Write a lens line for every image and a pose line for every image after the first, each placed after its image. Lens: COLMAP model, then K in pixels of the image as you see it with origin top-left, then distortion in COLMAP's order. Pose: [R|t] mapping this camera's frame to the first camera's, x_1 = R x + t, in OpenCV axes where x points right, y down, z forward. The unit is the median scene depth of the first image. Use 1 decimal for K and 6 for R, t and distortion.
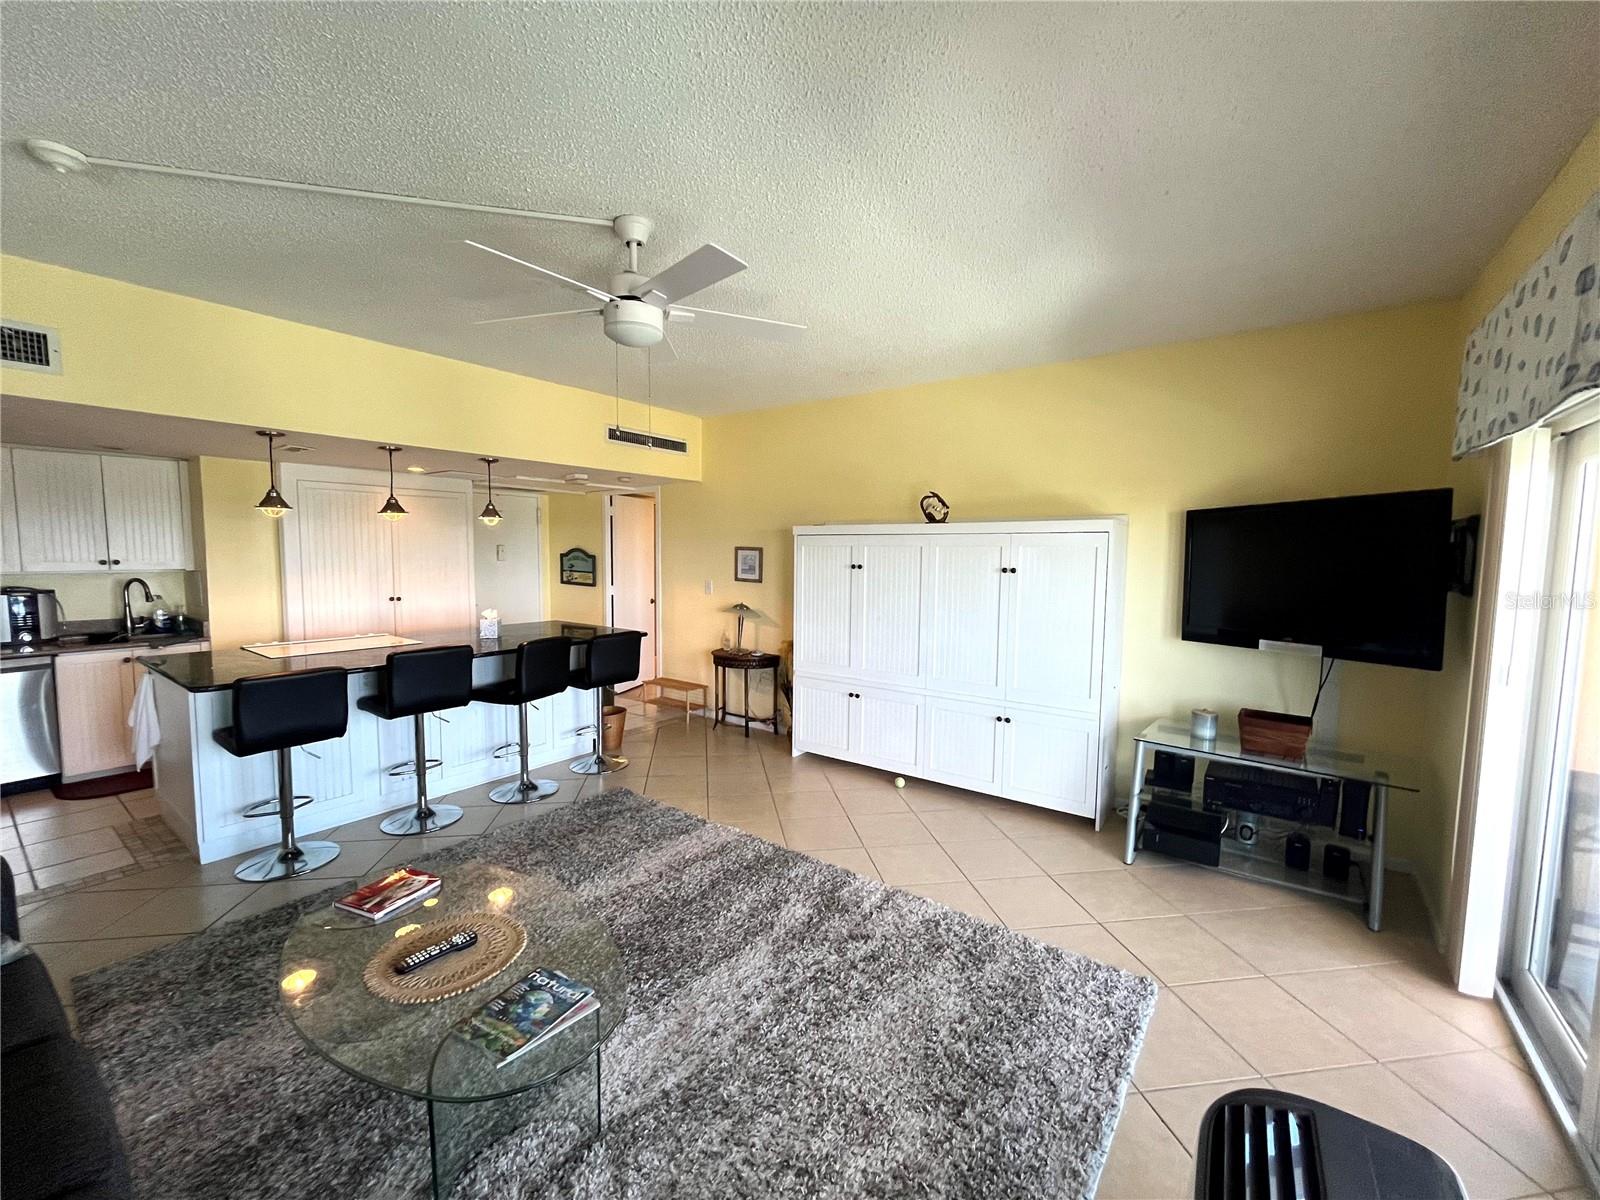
lens RADIAL K [[645.5, 0, 797.7], [0, 645.5, 604.5], [0, 0, 1]] dist [-0.001479, -0.000348]
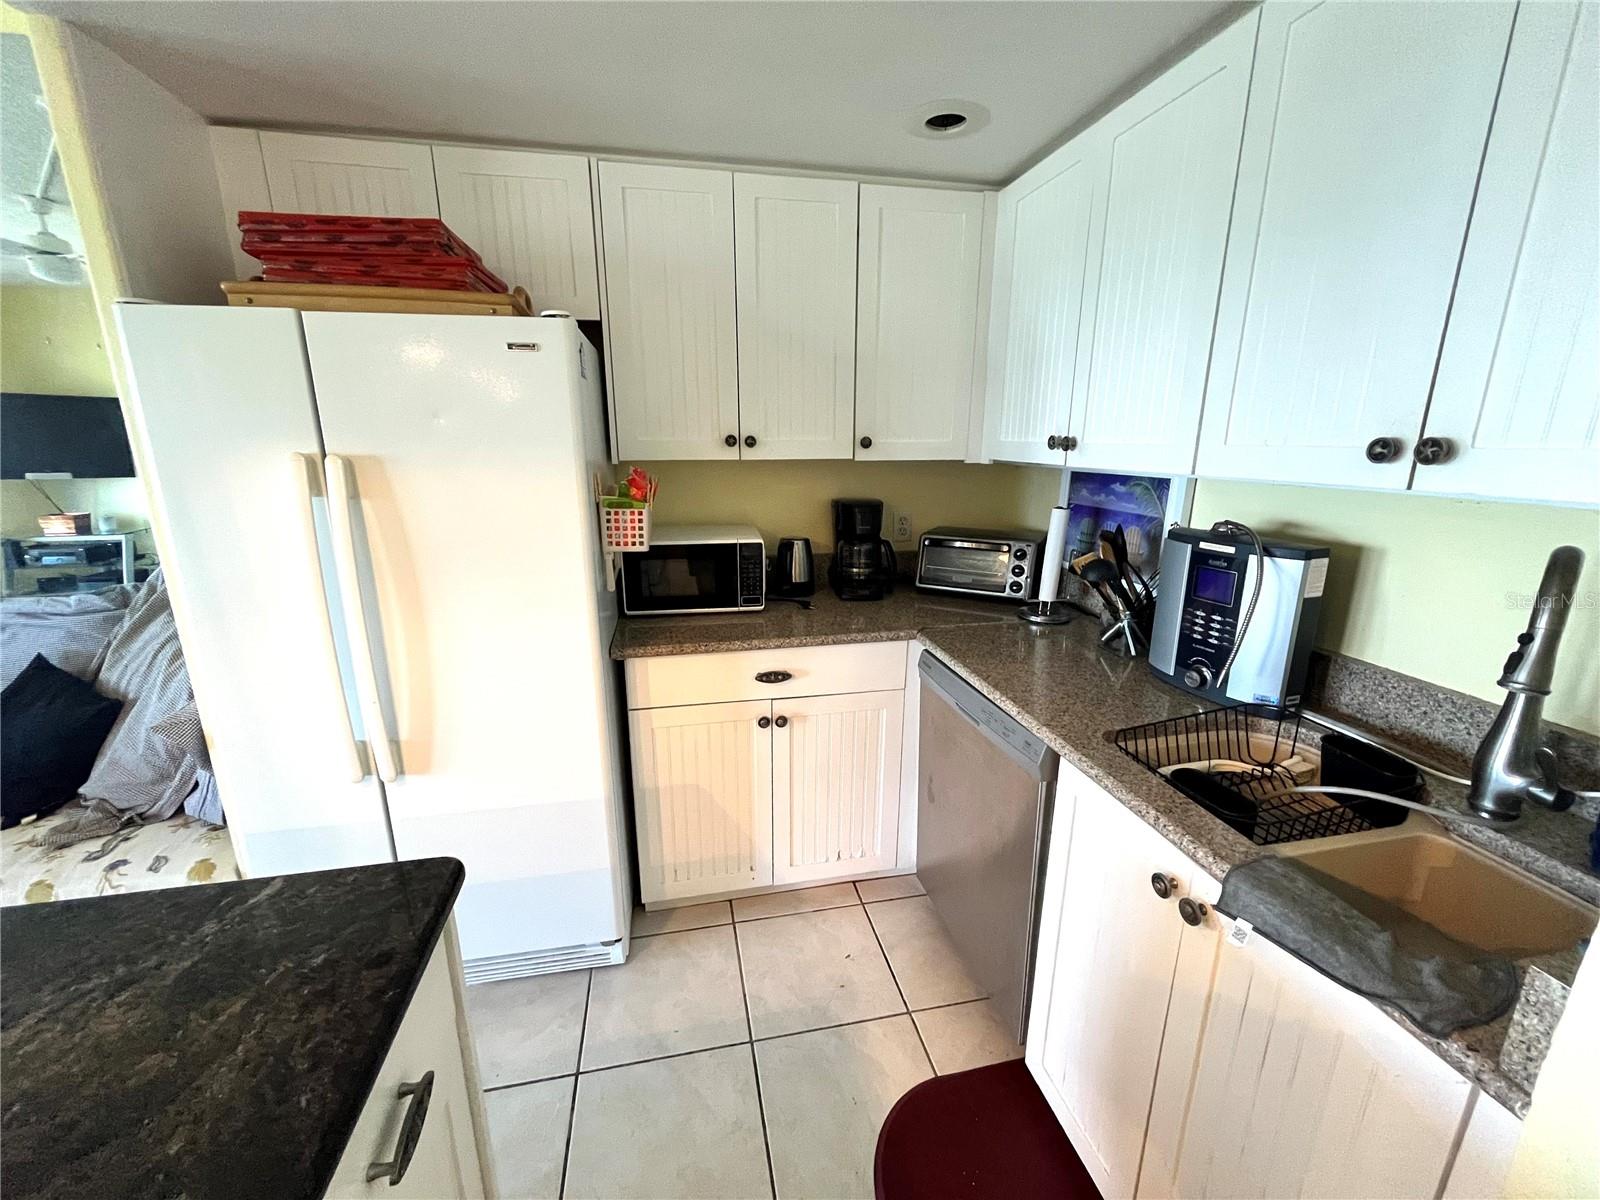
lens RADIAL K [[645.5, 0, 797.1], [0, 645.5, 603.8], [0, 0, 1]] dist [-0.001479, -0.000348]
pose [[-0.669788, 0.175607, -0.721489, -0.831613], [-0.071656, 0.951814, 0.298189, -0.070199], [0.739087, 0.251422, -0.624930, 1.054800]]
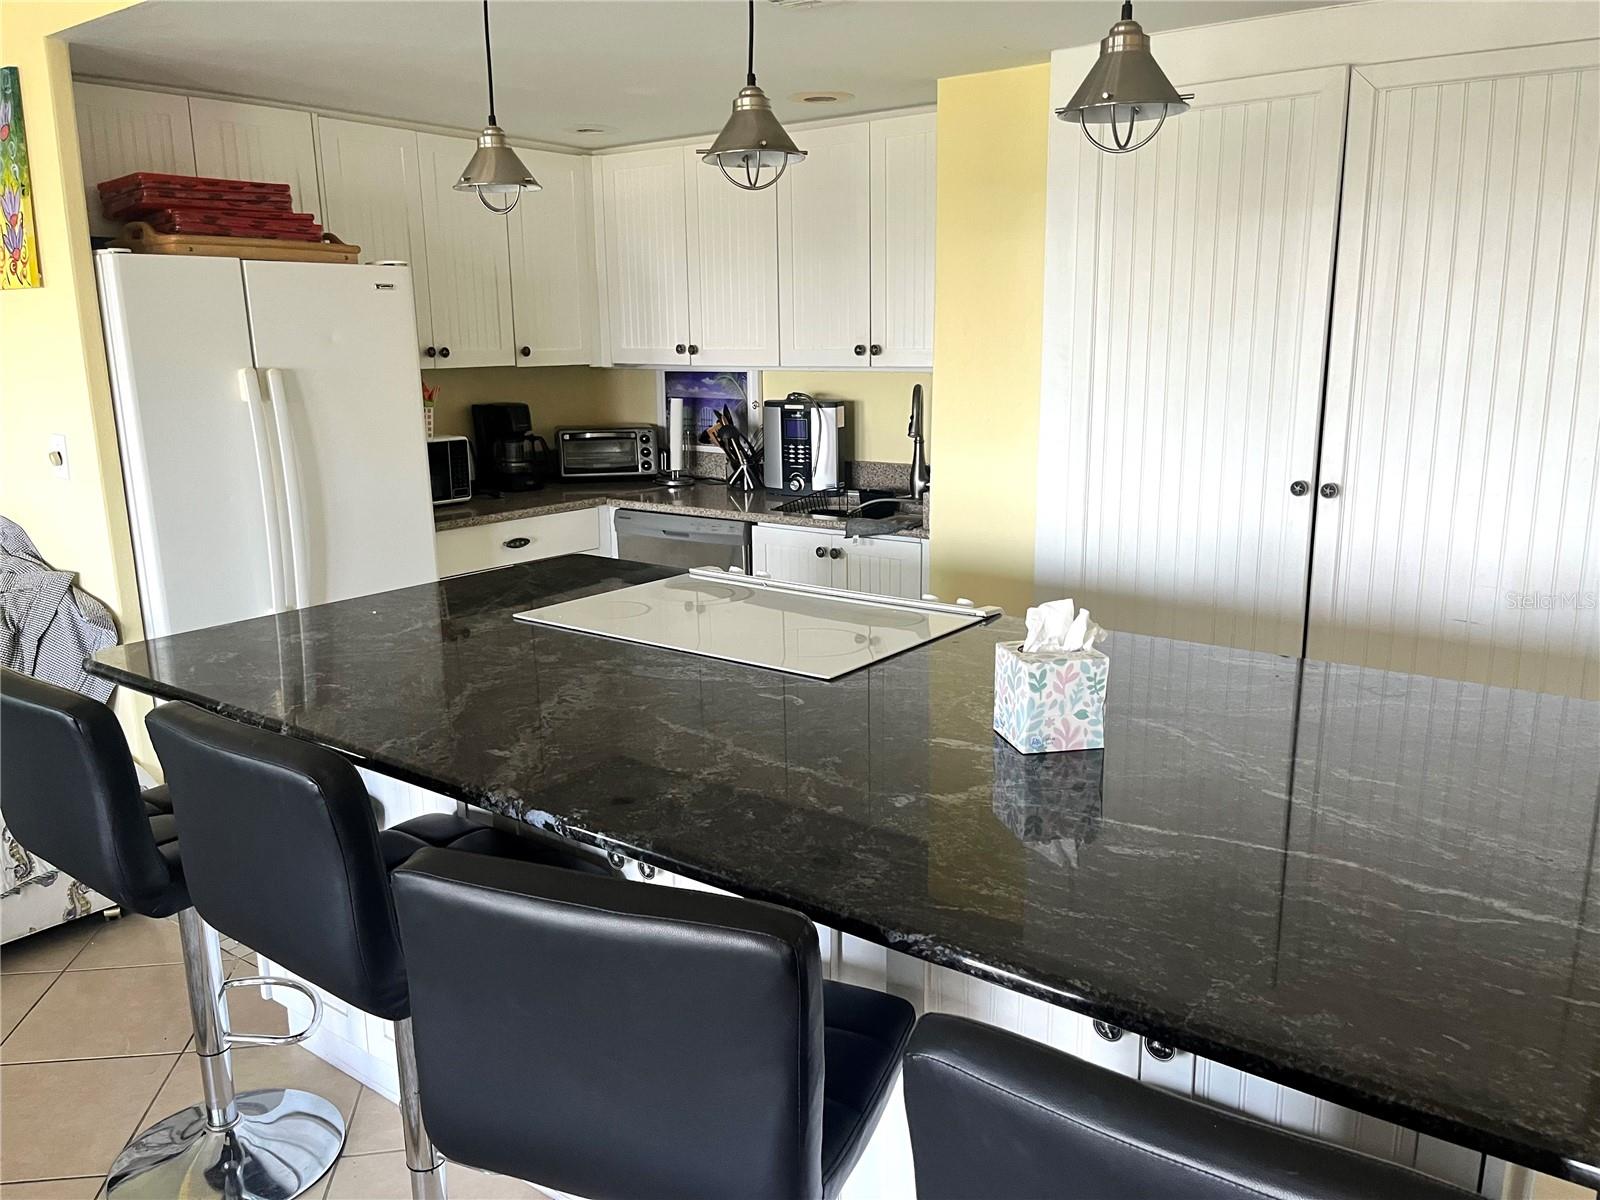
lens RADIAL K [[1217.3, 0, 807.7], [0, 1217.3, 607.0], [0, 0, 1]] dist [0.062791, -0.086551]
pose [[-0.000406, 0.210665, -0.977558, -0.121227], [-0.074093, 0.974865, 0.210115, -0.070670], [0.997251, 0.072515, 0.015213, 1.010078]]
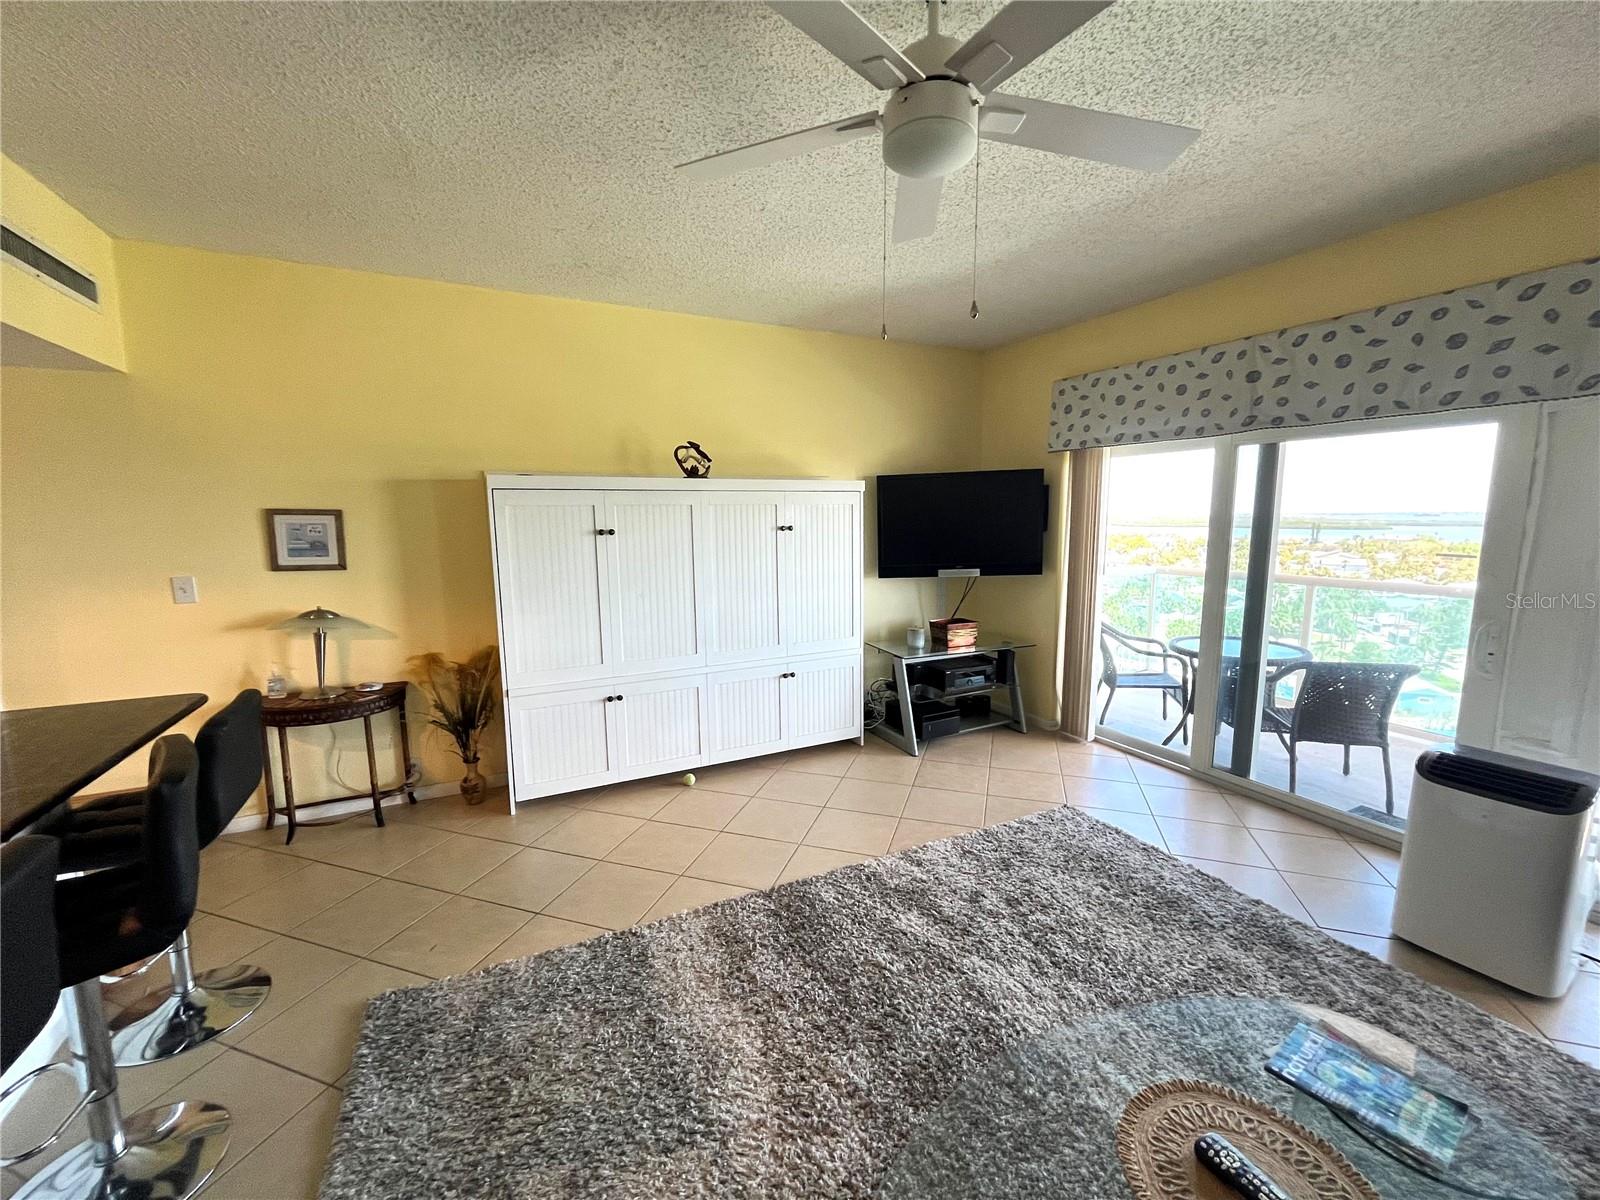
lens RADIAL K [[645.5, 0, 797.5], [0, 645.5, 604.1], [0, 0, 1]] dist [-0.001479, -0.000348]
pose [[0.451803, -0.136210, 0.881658, -0.525731], [0.088369, 0.990248, 0.107702, -0.039161], [-0.887730, 0.029251, 0.459434, 0.483113]]
